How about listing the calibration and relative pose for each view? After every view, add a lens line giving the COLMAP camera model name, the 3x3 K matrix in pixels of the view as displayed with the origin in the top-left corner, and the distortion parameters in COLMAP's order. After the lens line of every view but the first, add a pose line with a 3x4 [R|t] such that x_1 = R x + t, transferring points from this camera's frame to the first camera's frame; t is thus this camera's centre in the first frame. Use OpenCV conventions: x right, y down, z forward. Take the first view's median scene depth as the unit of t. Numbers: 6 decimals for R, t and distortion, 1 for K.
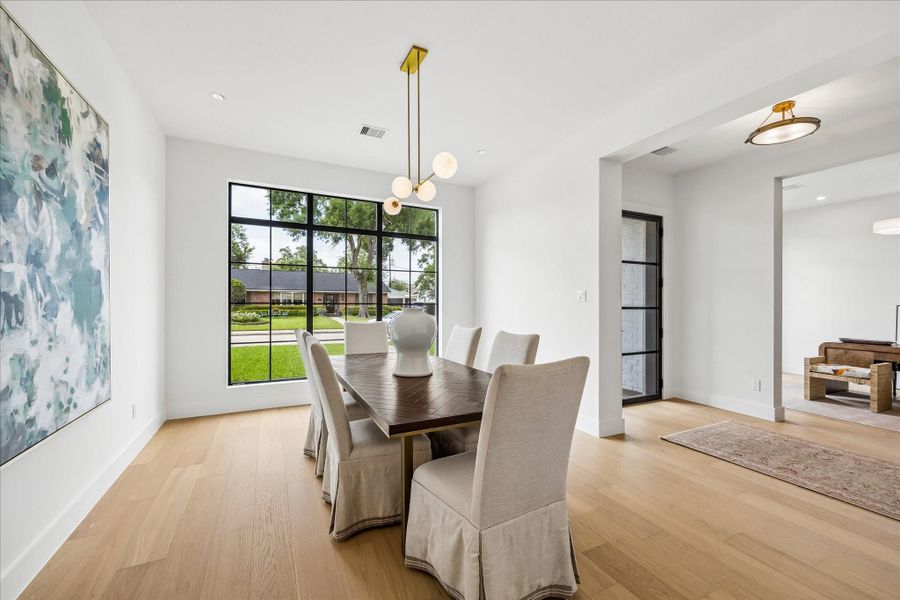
lens RADIAL K [[373.3, 0, 449.6], [0, 373.3, 294.6], [0, 0, 1]] dist [0.001501, 0.000174]
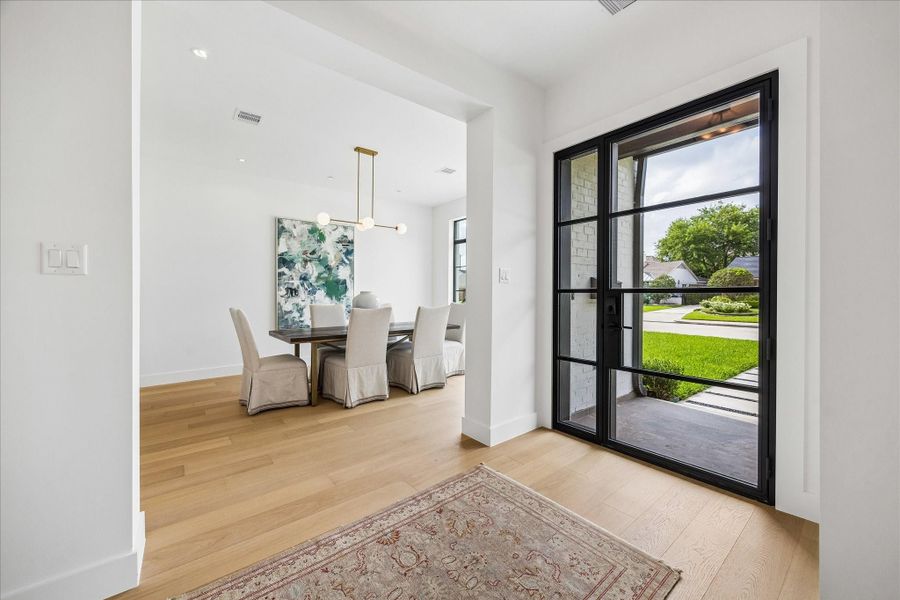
lens RADIAL K [[347.4, 0, 450.8], [0, 347.4, 285.1], [0, 0, 1]] dist [0.000748, 0.000073]
pose [[0.217092, -0.026857, -0.975782, 2.348887], [0.024942, 0.999448, -0.021959, 0.075511], [0.975832, -0.019571, 0.217642, 1.511573]]
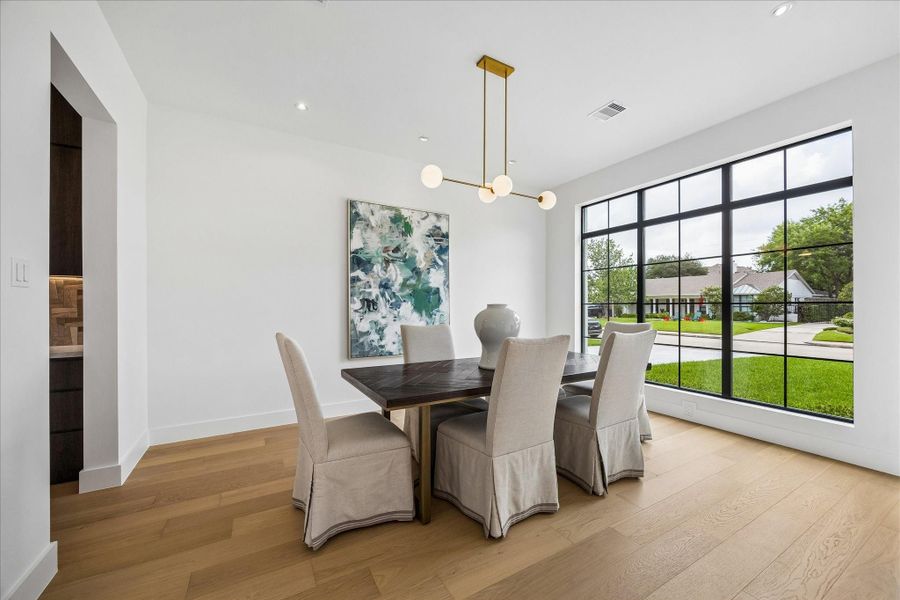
lens RADIAL K [[347.6, 0, 458.9], [0, 347.6, 299.7], [0, 0, 1]] dist [0.001352, 0.000234]
pose [[0.082588, -0.025634, -0.996254, 1.256262], [0.021682, 0.999479, -0.023920, 0.065532], [0.996348, -0.019625, 0.083101, 1.187135]]
